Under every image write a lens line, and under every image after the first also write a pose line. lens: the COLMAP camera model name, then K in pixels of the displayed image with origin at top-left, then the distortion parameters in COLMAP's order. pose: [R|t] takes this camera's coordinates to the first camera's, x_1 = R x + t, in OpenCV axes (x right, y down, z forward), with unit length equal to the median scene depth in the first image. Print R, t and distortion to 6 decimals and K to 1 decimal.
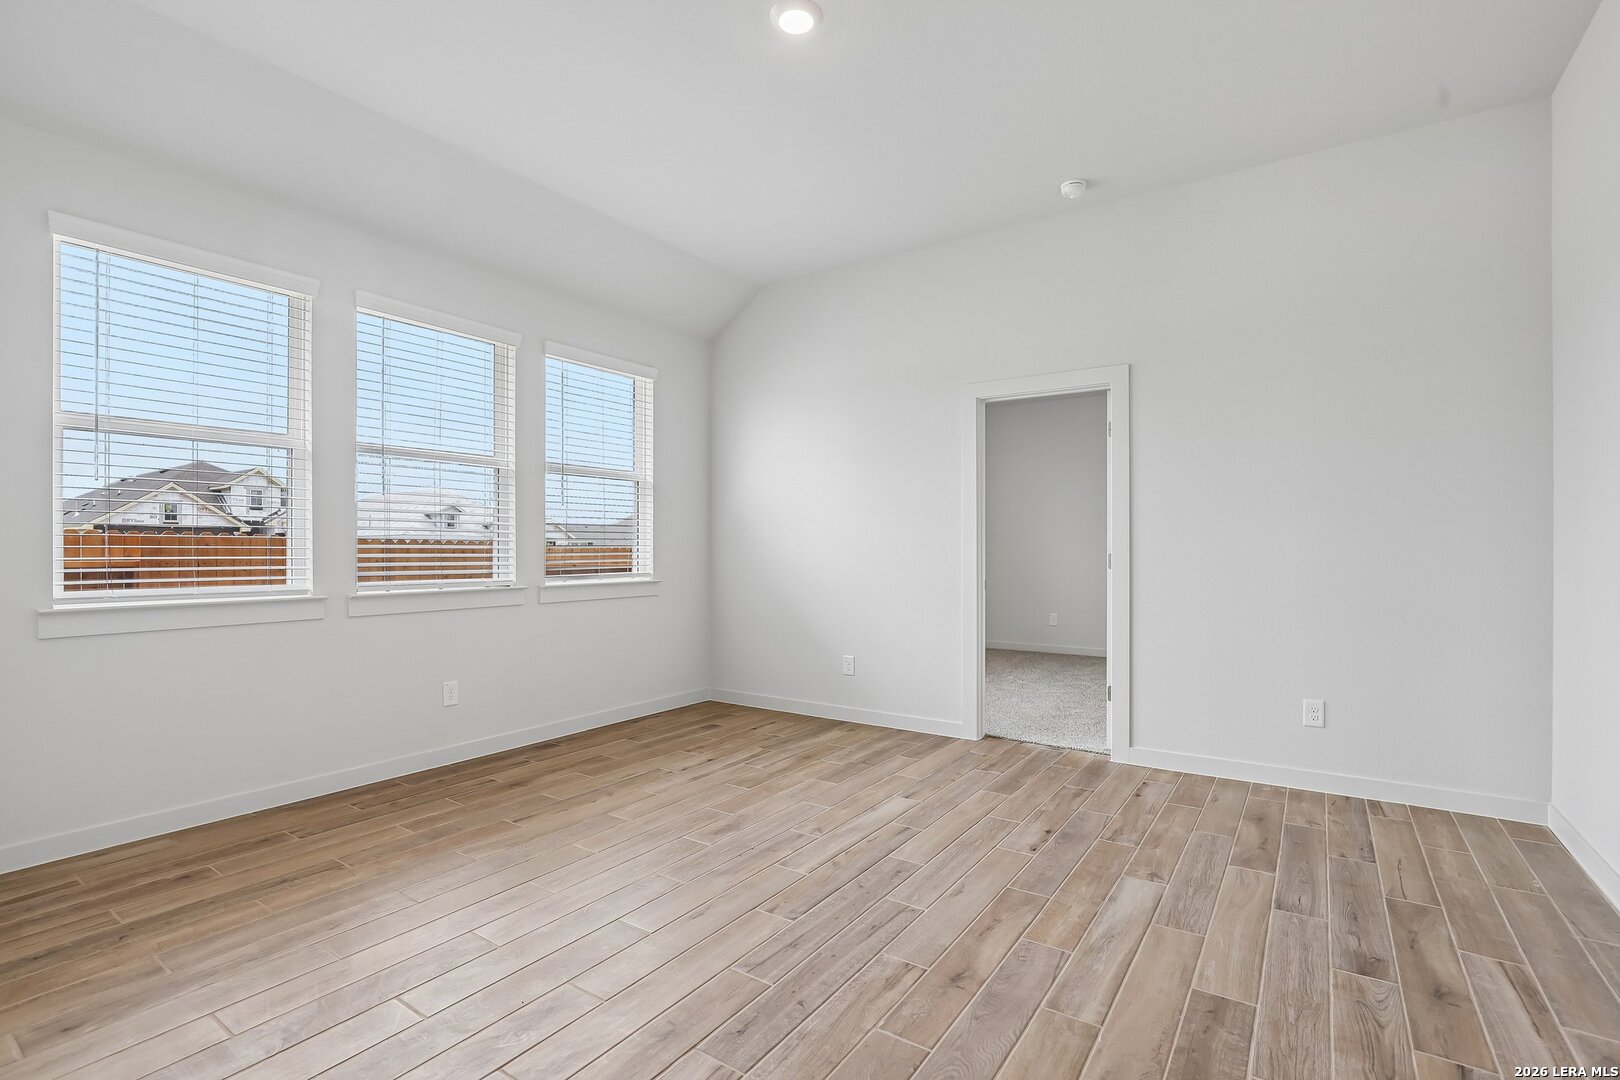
lens RADIAL K [[738.6, 0, 824.7], [0, 738.6, 542.3], [0, 0, 1]] dist [-0.024936, 0.001193]
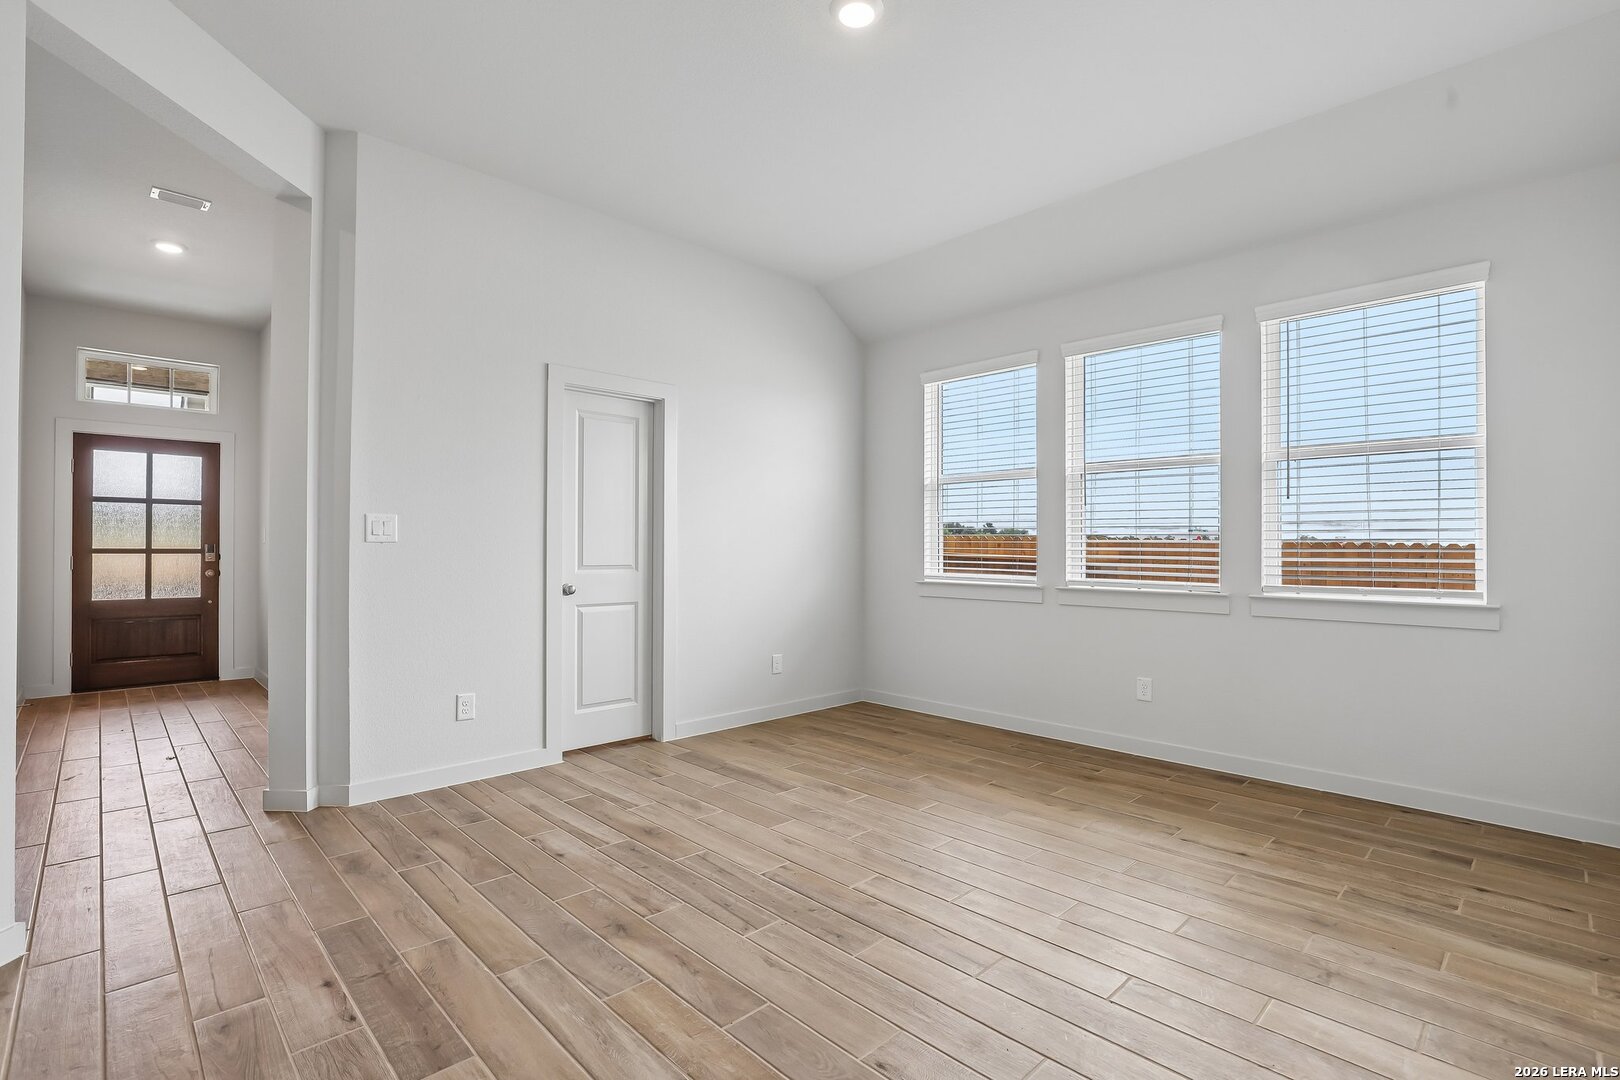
lens RADIAL K [[738.6, 0, 824.9], [0, 738.6, 543.8], [0, 0, 1]] dist [-0.024936, 0.001193]
pose [[-0.184324, -0.004605, -0.982855, 0.713405], [0.001552, 0.999986, -0.004976, 0.002637], [0.982864, -0.002443, -0.184315, 0.873336]]
